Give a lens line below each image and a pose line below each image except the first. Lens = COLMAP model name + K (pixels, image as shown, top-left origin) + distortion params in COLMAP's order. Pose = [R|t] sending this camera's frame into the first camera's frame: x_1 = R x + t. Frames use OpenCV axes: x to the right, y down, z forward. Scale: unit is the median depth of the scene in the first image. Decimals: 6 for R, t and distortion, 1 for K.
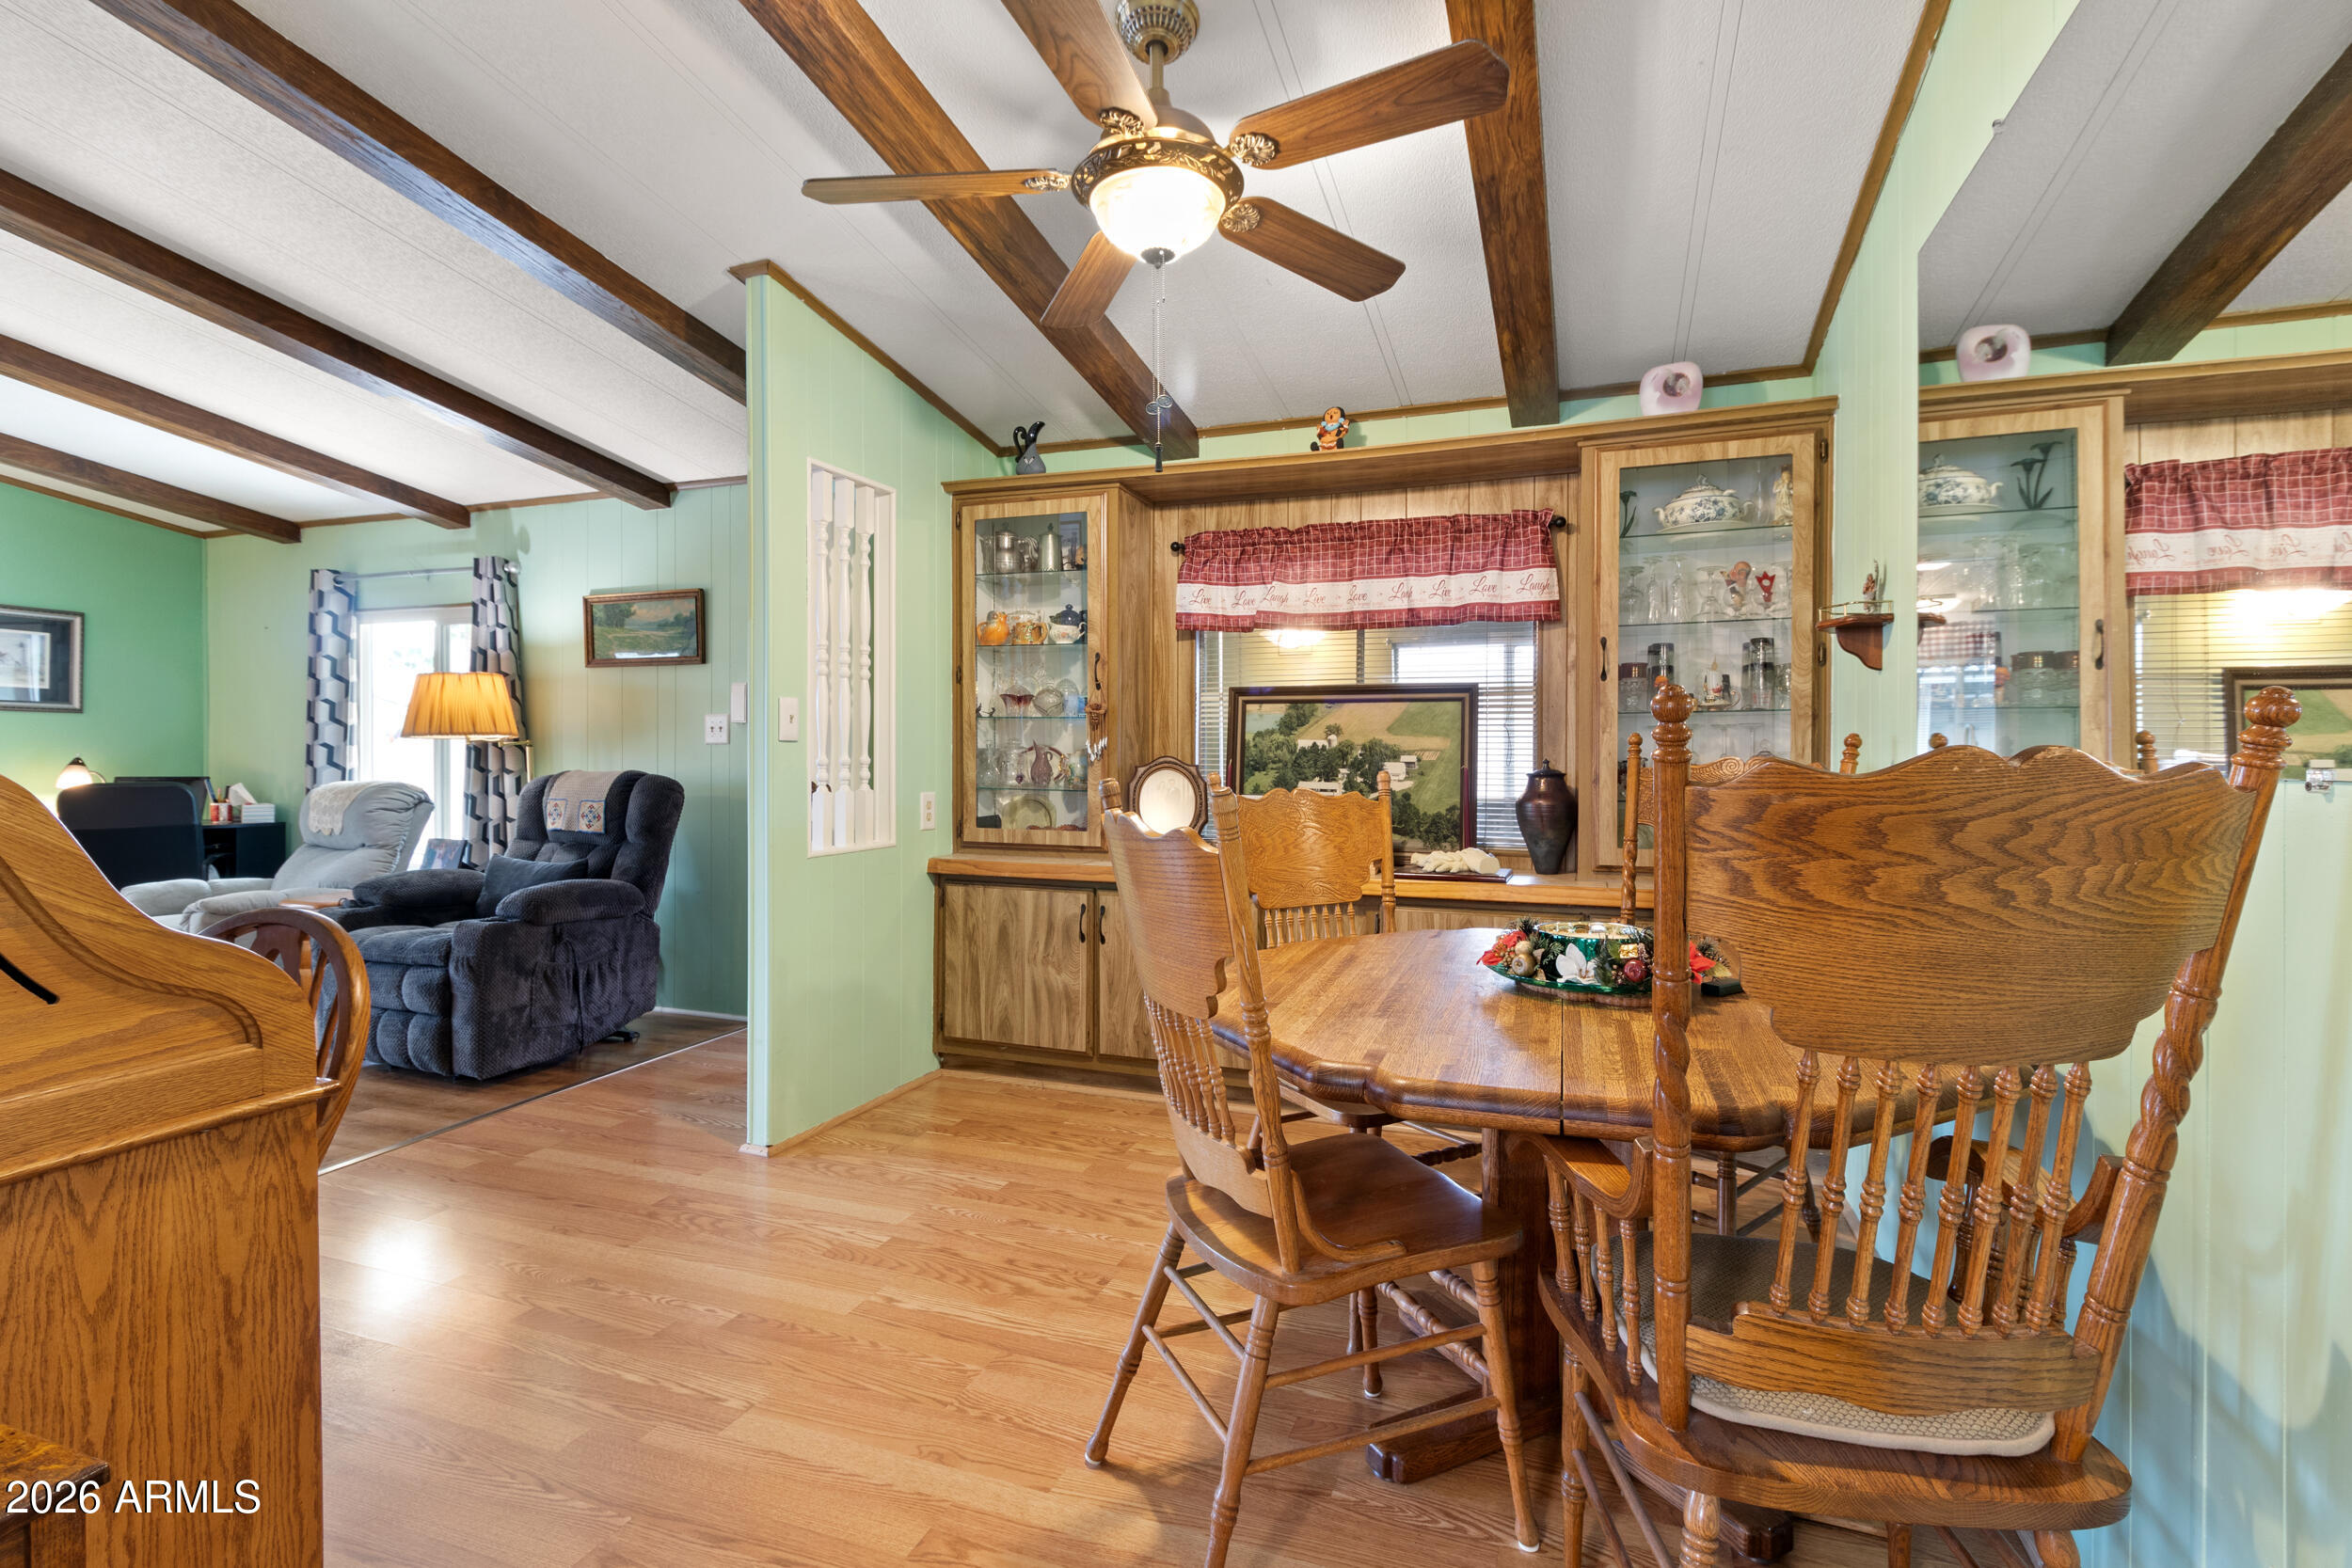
lens RADIAL K [[1086.2, 0, 1175.1], [0, 1086.2, 769.1], [0, 0, 1]] dist [0.003654, -0.000694]
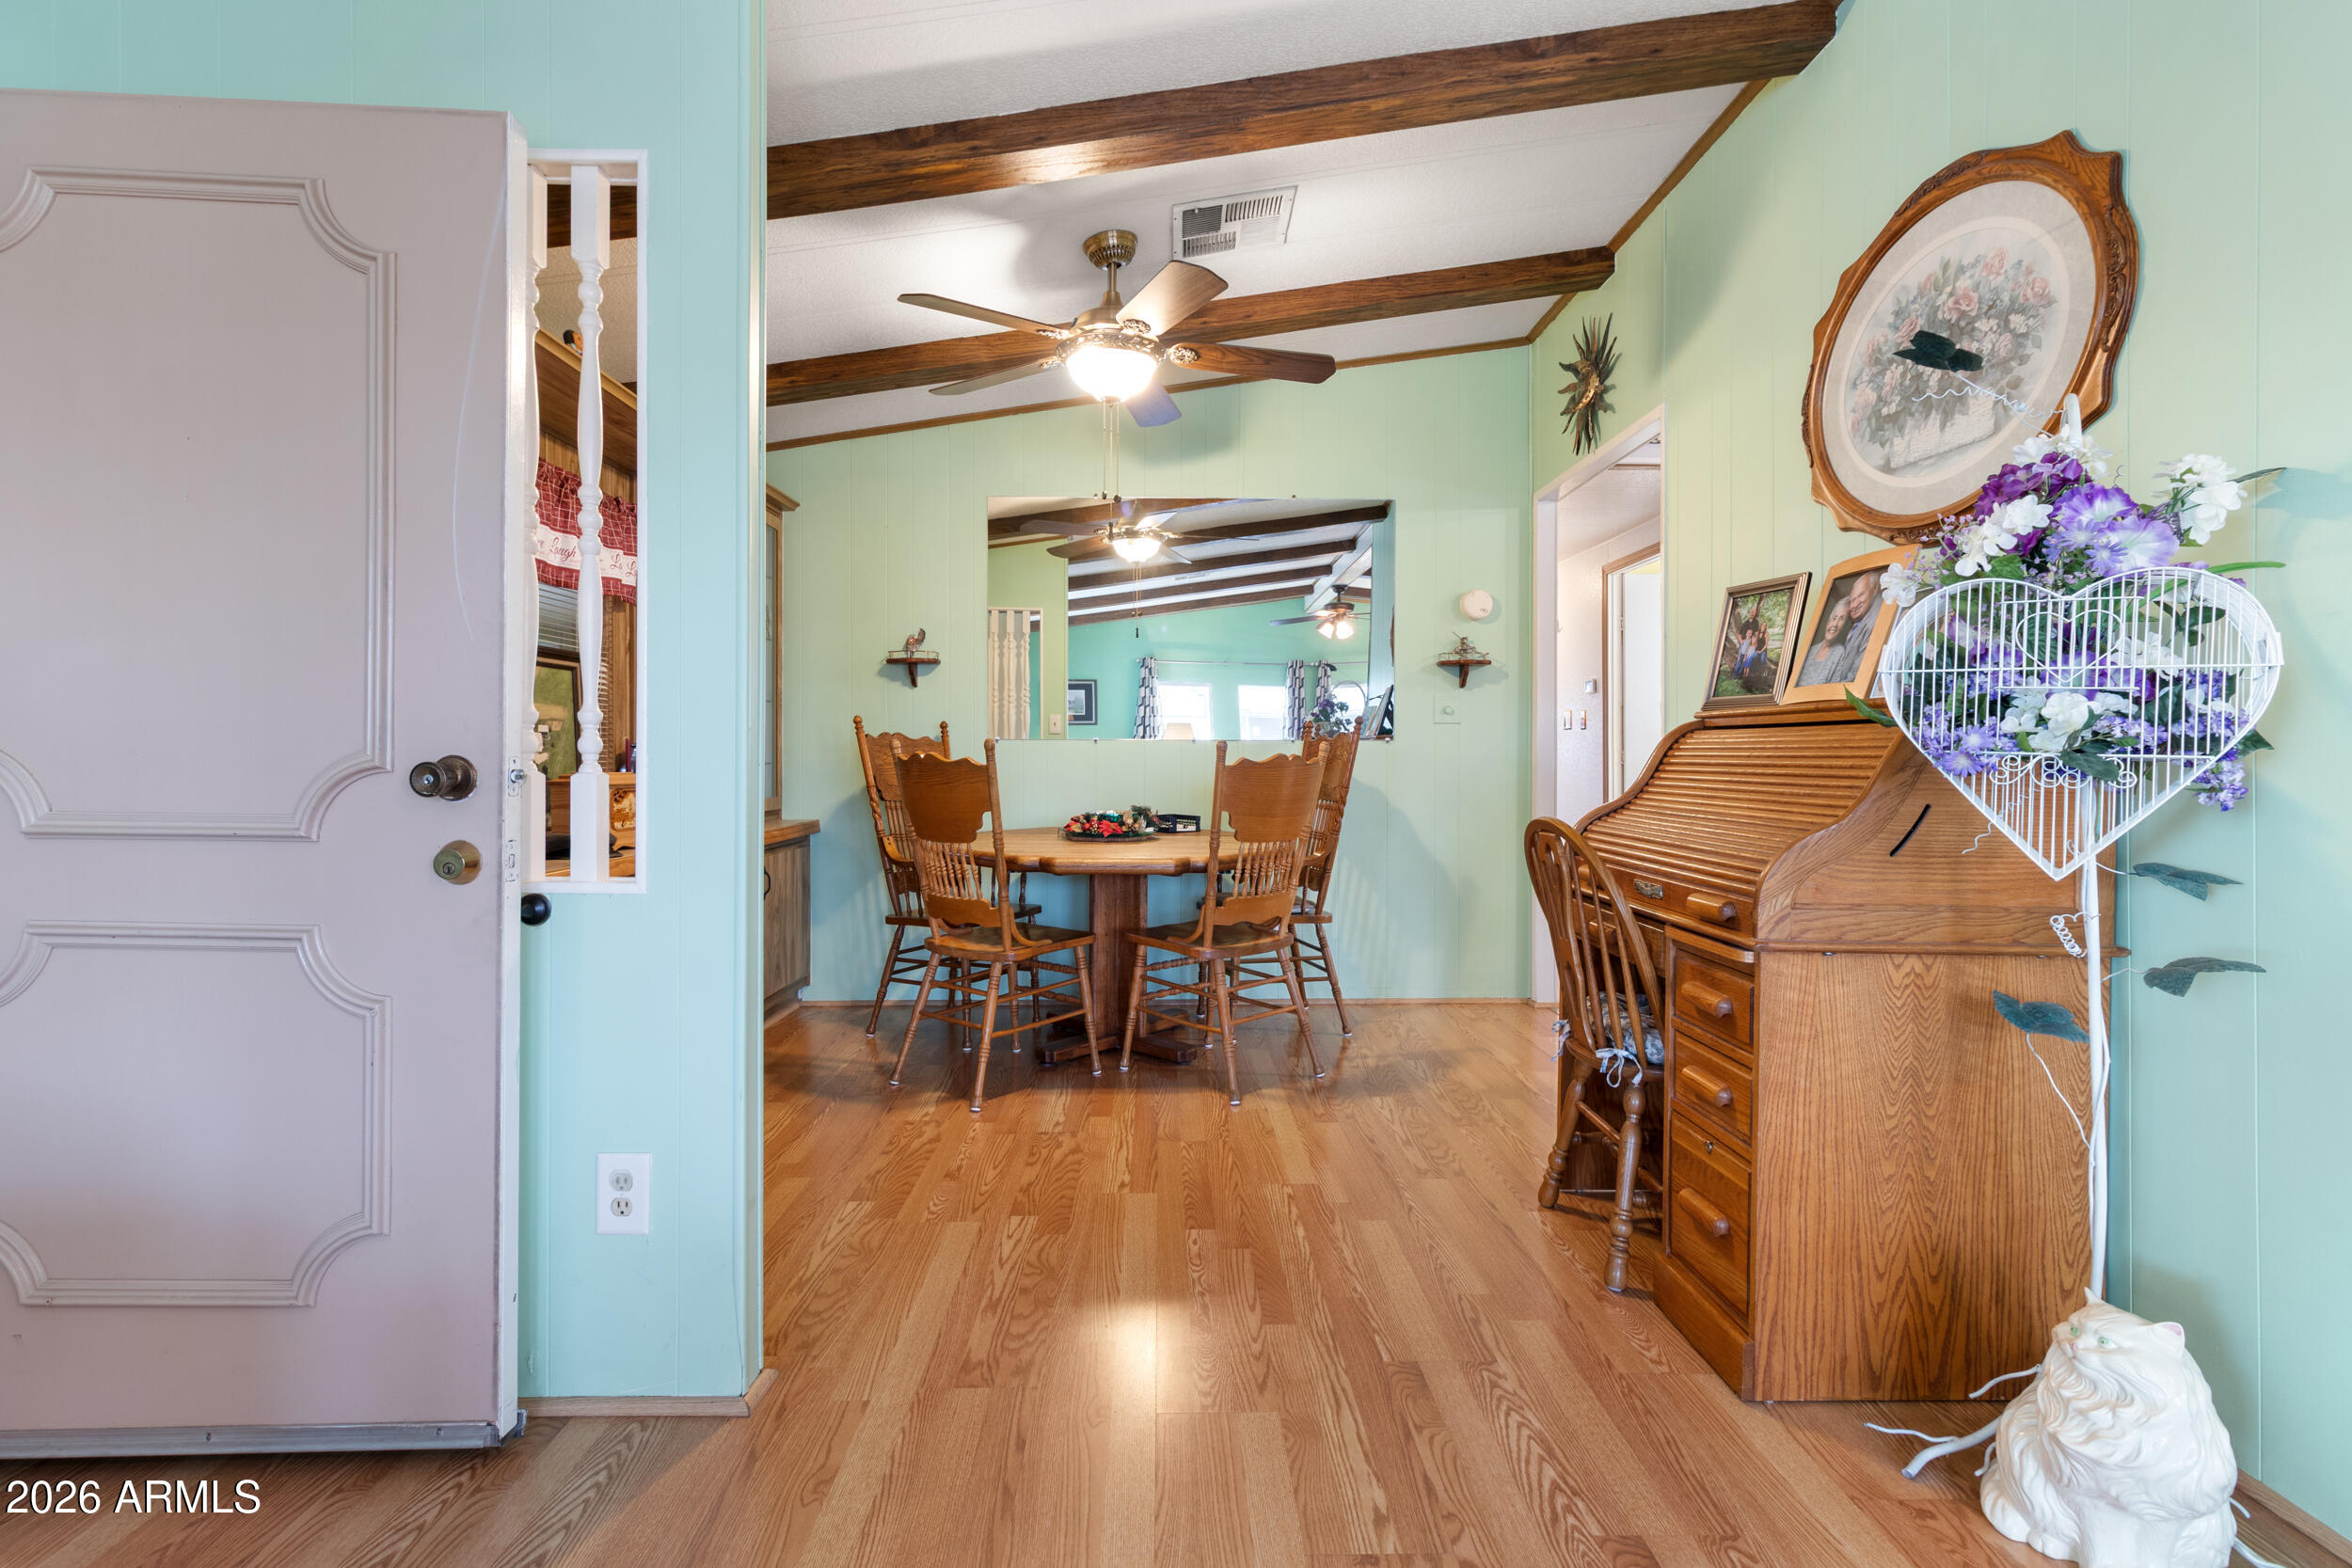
lens RADIAL K [[1086.2, 0, 1201.8], [0, 1086.2, 746.2], [0, 0, 1]] dist [0.003654, -0.000694]
pose [[-0.383694, 0.001048, 0.923460, -1.164646], [0.006807, 0.999975, 0.001694, 0.010406], [-0.923435, 0.006936, -0.383692, 1.155553]]
